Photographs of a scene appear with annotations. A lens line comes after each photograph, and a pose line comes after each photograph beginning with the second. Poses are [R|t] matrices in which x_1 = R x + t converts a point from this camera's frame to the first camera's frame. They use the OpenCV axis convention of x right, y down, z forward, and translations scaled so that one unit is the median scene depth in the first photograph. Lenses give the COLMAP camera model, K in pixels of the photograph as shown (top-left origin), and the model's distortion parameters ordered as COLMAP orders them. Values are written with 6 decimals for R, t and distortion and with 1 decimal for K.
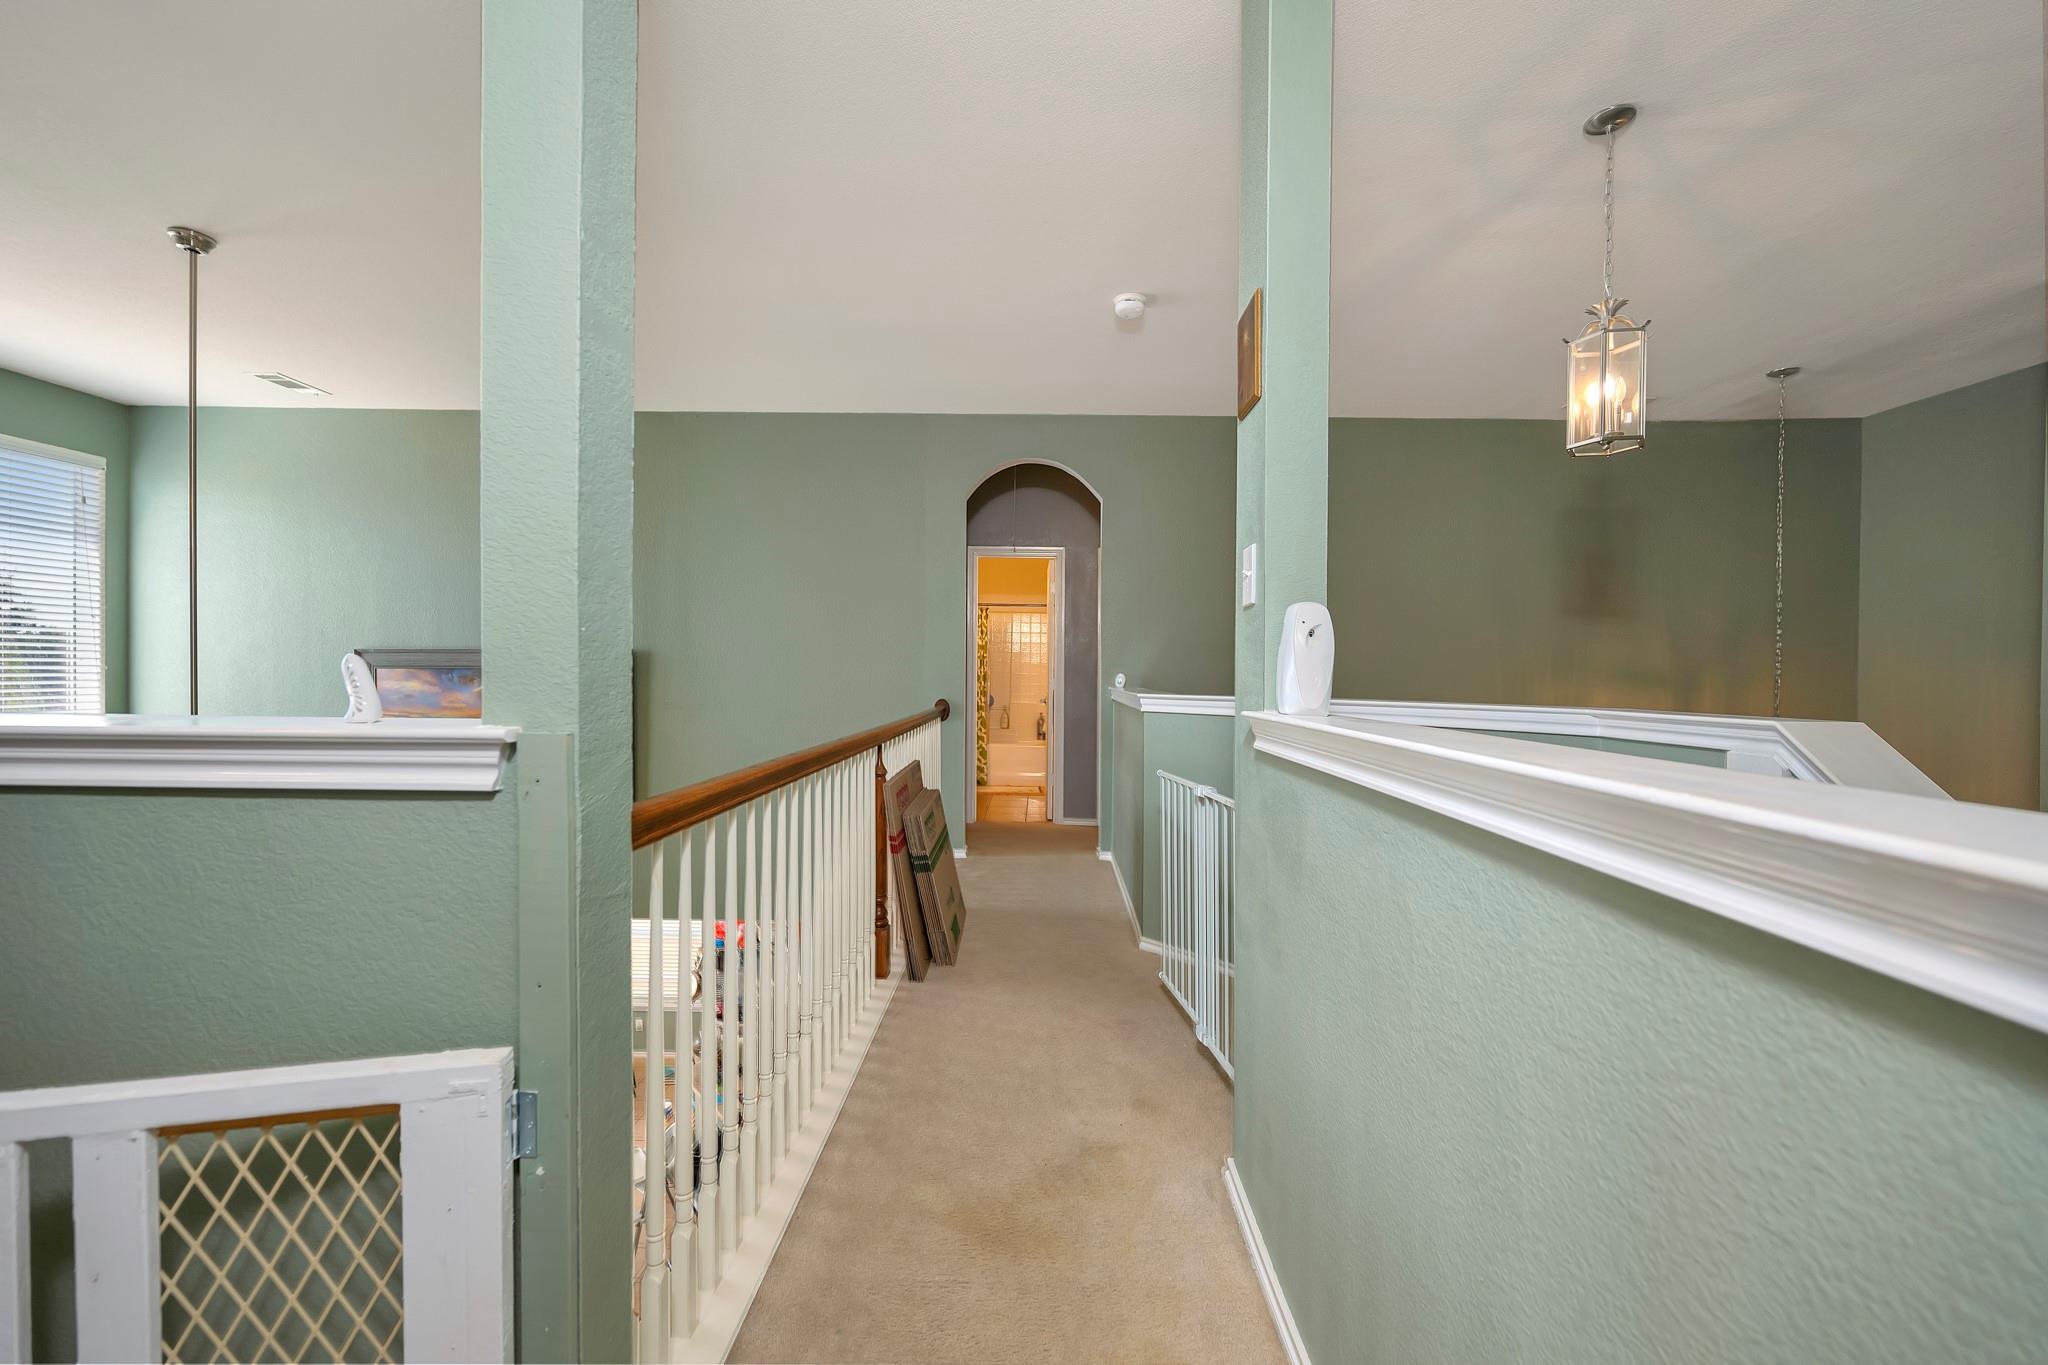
lens RADIAL K [[814.0, 0, 1023.5], [0, 814.0, 678.8], [0, 0, 1]] dist [0.003567, 0.000295]
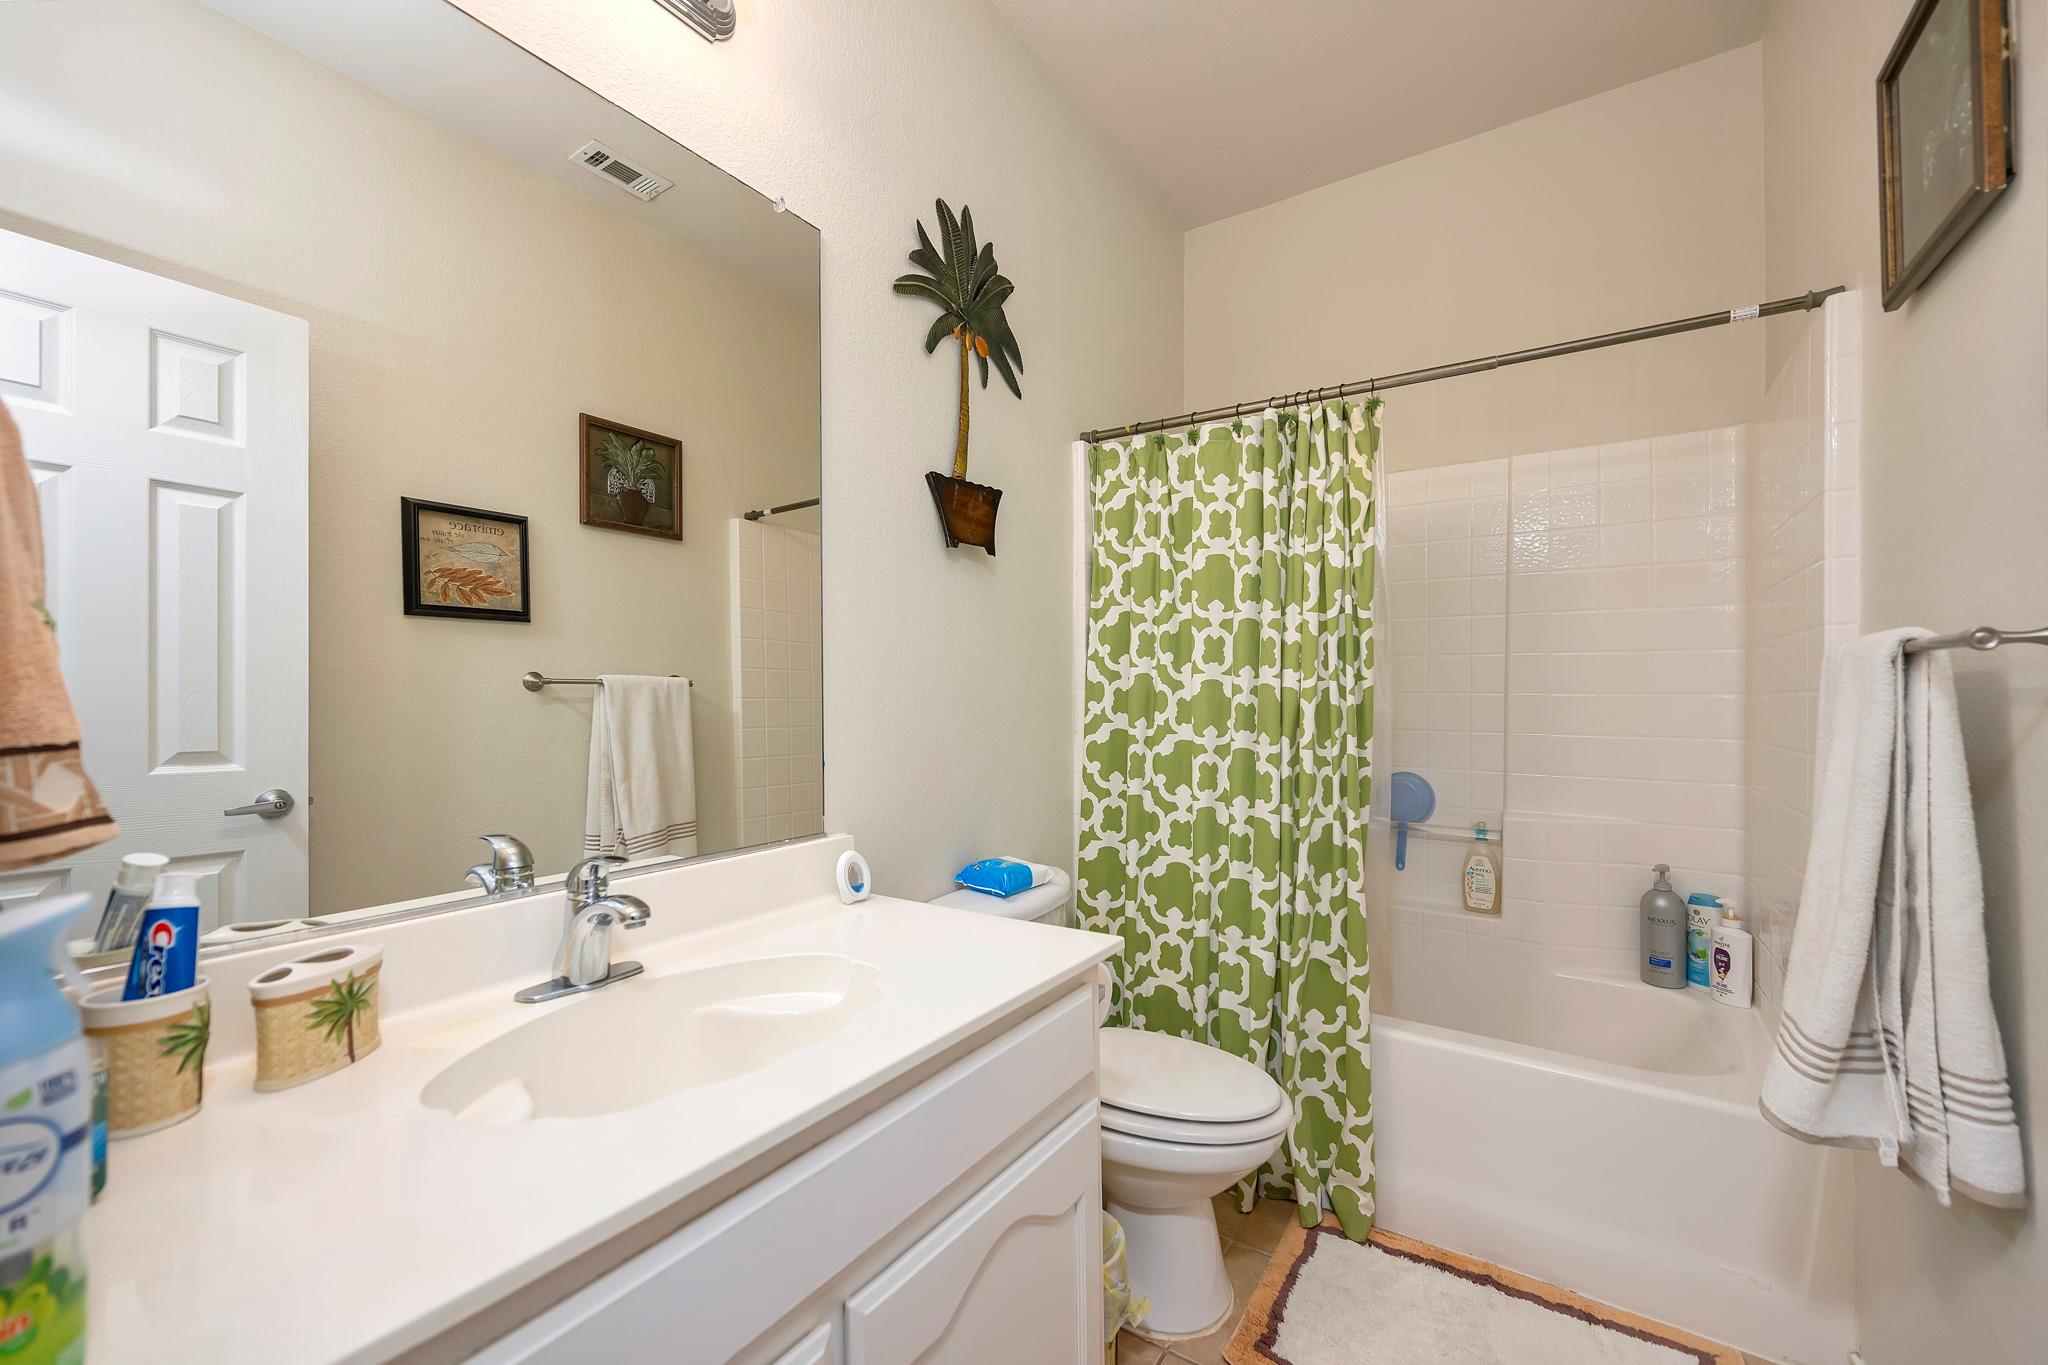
lens RADIAL K [[814.0, 0, 1024.1], [0, 814.0, 686.4], [0, 0, 1]] dist [0.003567, 0.000295]
pose [[0.832940, -0.007807, -0.553308, -0.001167], [0.001651, 0.999931, -0.011624, -0.005276], [0.553361, 0.008769, 0.832896, 0.733499]]
